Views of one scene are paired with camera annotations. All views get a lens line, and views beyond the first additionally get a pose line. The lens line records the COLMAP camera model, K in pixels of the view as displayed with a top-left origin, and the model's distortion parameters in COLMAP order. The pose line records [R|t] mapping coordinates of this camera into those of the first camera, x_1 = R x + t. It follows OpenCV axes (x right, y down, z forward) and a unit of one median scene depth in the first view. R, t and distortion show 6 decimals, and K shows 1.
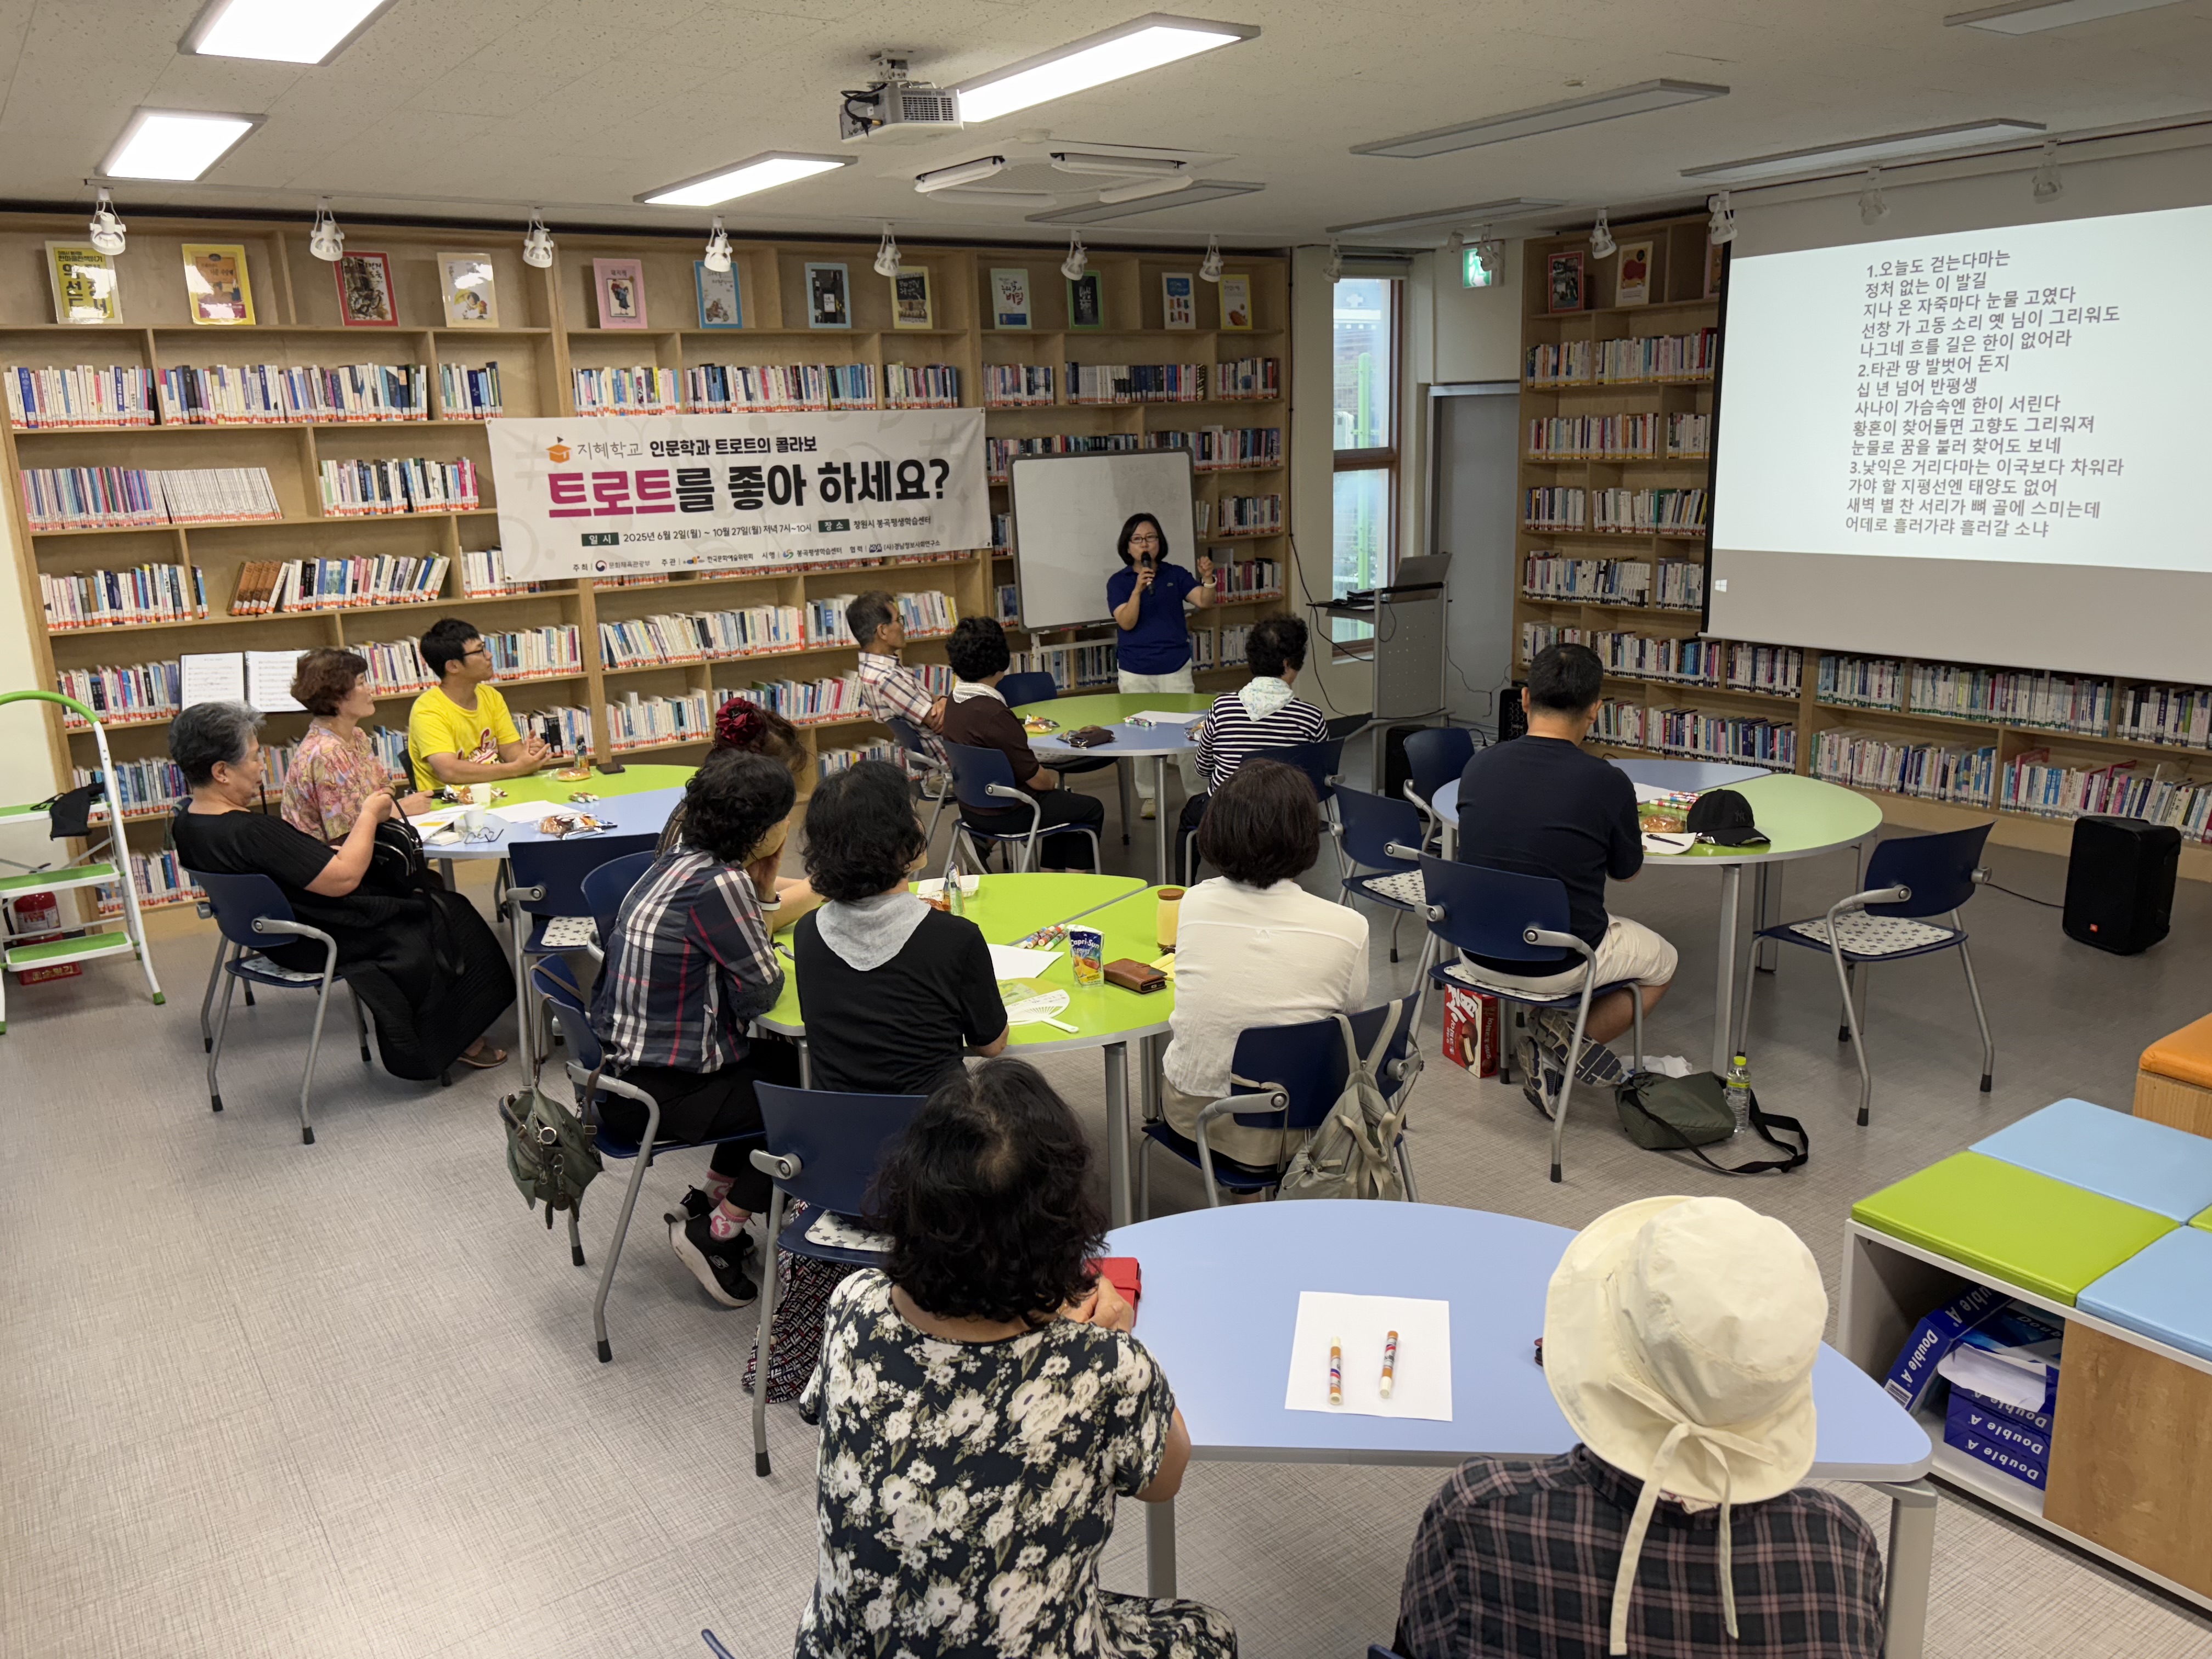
lens RADIAL K [[1644.3, 0, 1096.8], [0, 1644.3, 821.7], [0, 0, 1]] dist [0.060502, -0.079932]
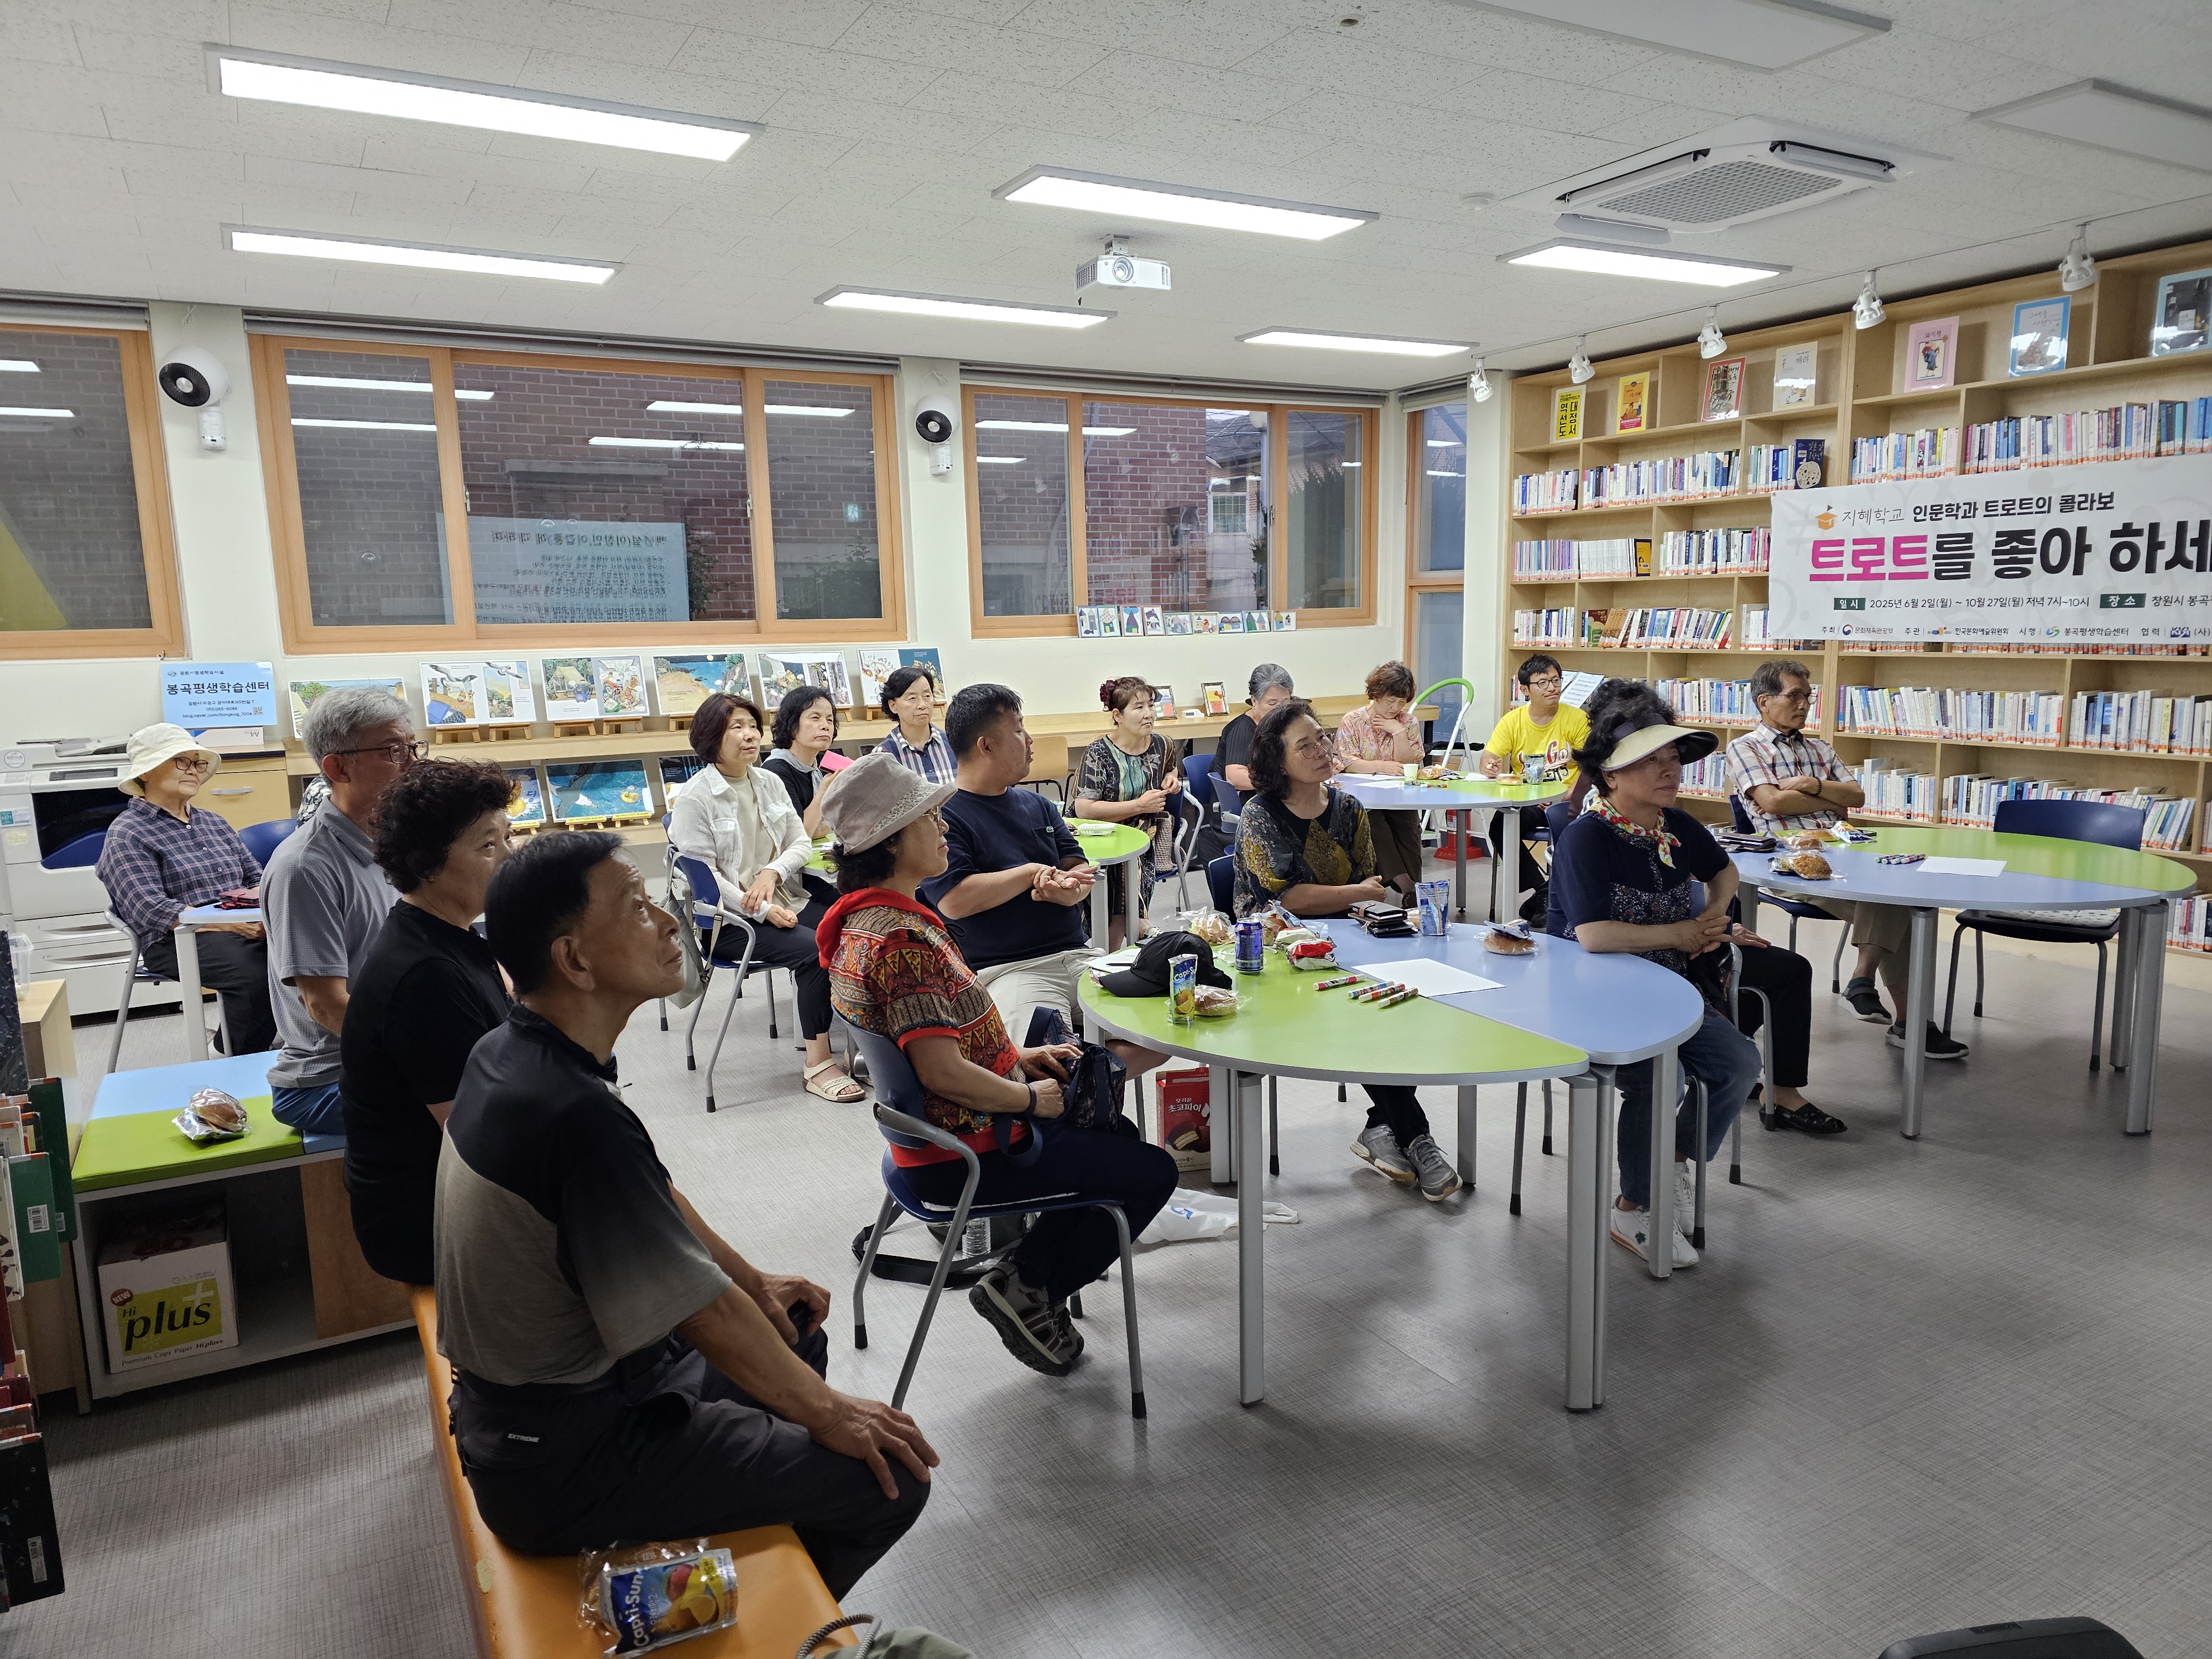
lens RADIAL K [[1461.5, 0, 1106.0], [0, 1461.5, 829.5], [0, 0, 1]] dist [0.070057, -0.059879]
pose [[-0.087505, 0.185590, -0.978723, 0.654582], [-0.208910, 0.957225, 0.200192, -0.122796], [0.974012, 0.221983, -0.044991, 0.614695]]
